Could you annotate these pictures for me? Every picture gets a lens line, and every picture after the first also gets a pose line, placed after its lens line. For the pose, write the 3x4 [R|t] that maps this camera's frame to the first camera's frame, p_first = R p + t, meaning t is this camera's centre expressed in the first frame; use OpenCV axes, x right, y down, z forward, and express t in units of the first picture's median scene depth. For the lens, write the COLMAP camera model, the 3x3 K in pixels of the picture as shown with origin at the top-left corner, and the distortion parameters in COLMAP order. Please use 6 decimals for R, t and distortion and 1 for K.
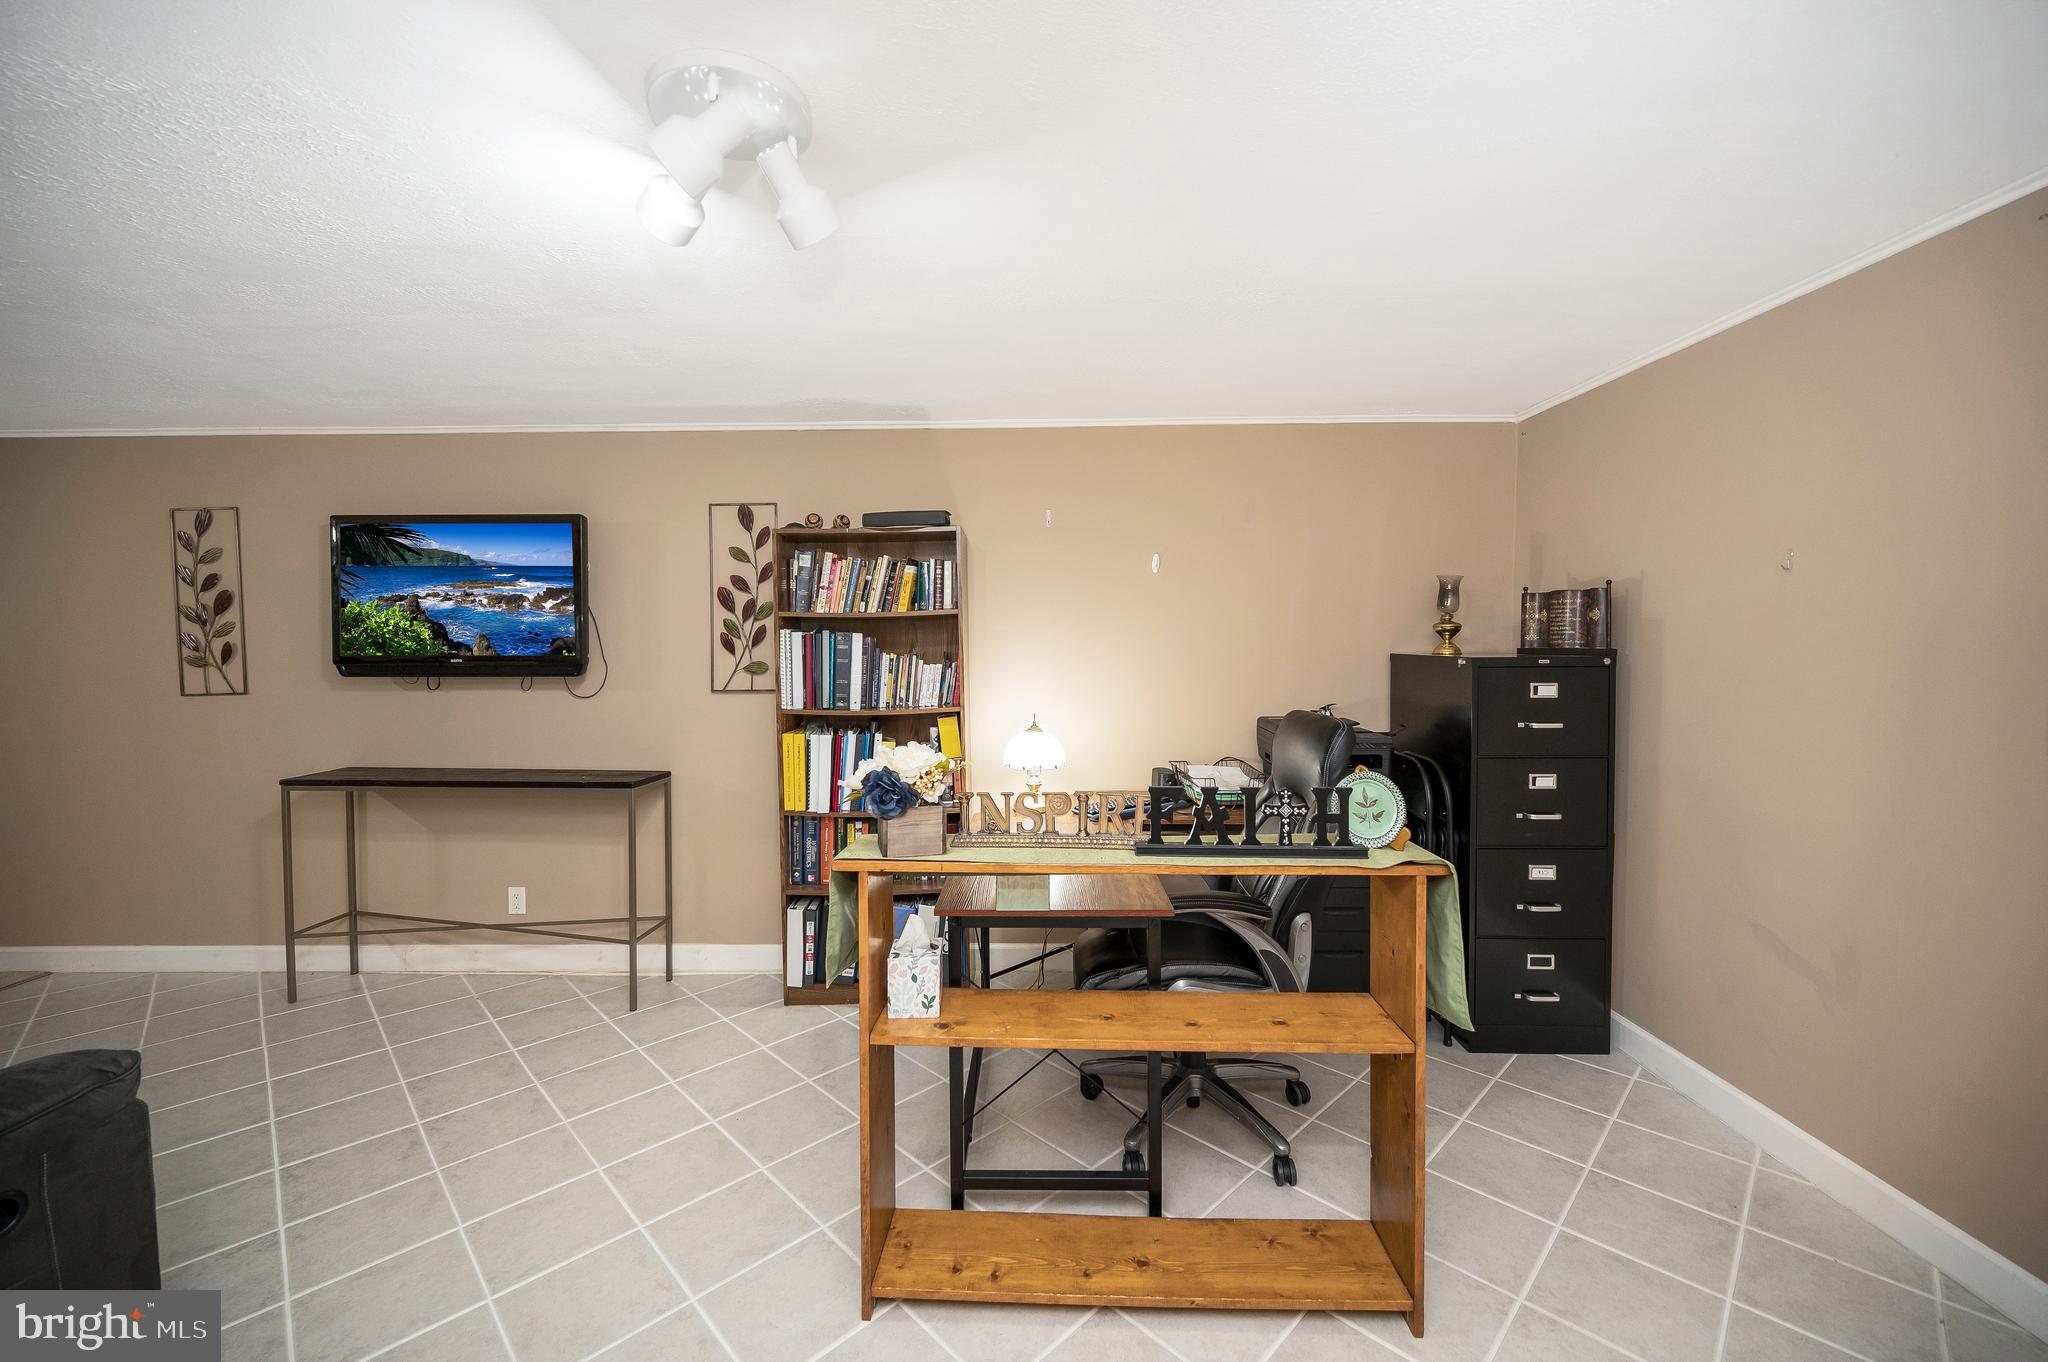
lens RADIAL K [[817.7, 0, 1022.2], [0, 817.7, 669.3], [0, 0, 1]] dist [-0.001679, 0.000648]
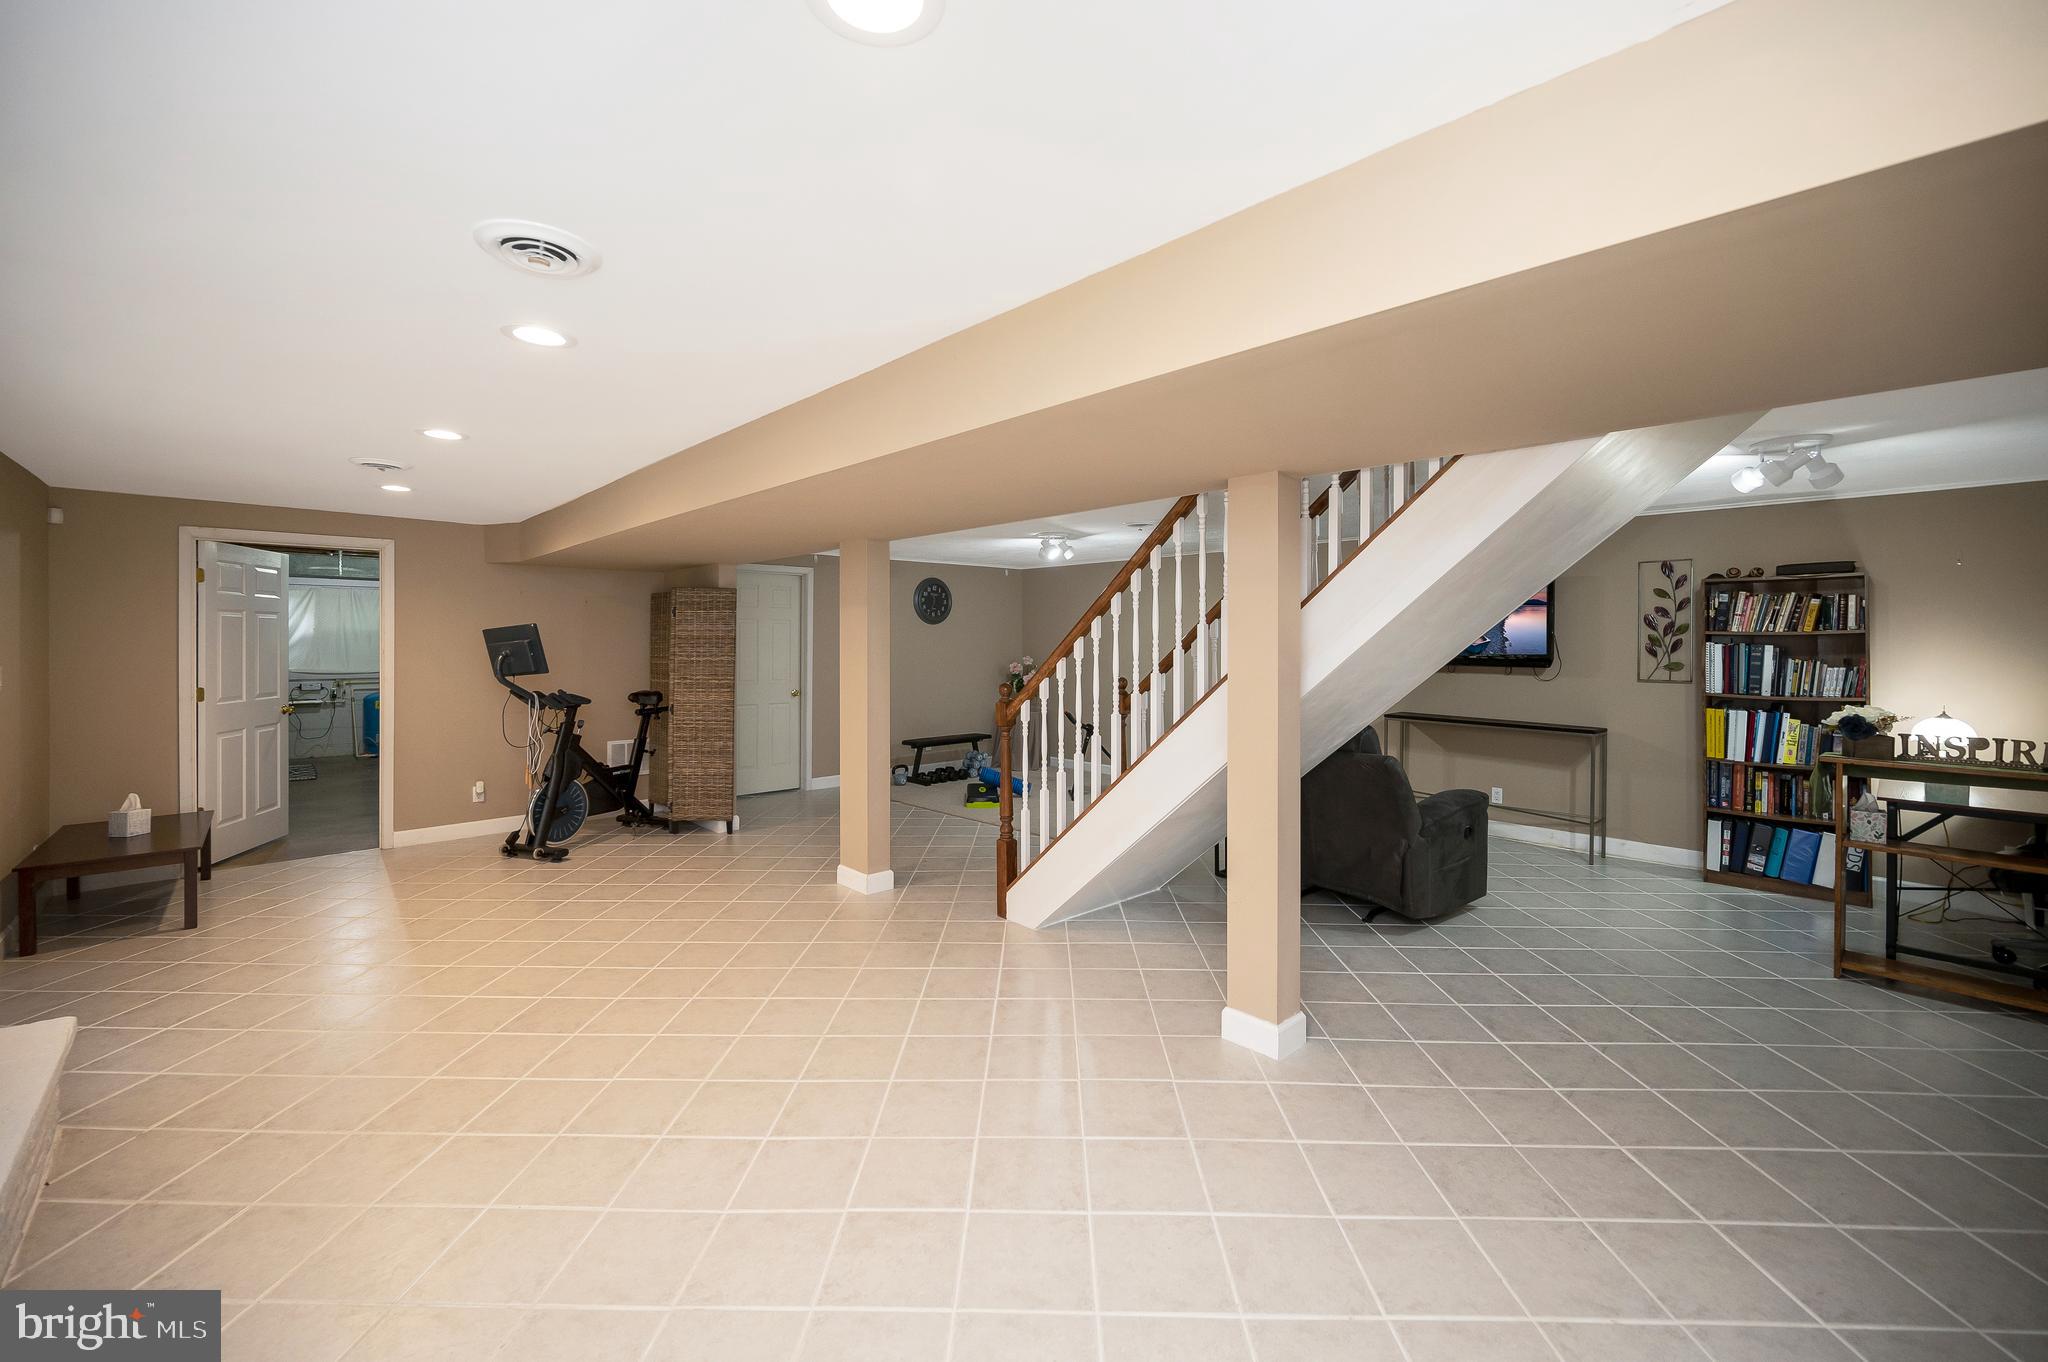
lens RADIAL K [[817.7, 0, 1047.6], [0, 817.7, 645.4], [0, 0, 1]] dist [-0.001679, 0.000648]
pose [[0.710810, 0.012213, -0.703278, -0.085998], [-0.031823, 0.999384, -0.014809, 0.020313], [0.702664, 0.032907, 0.710761, -0.989873]]
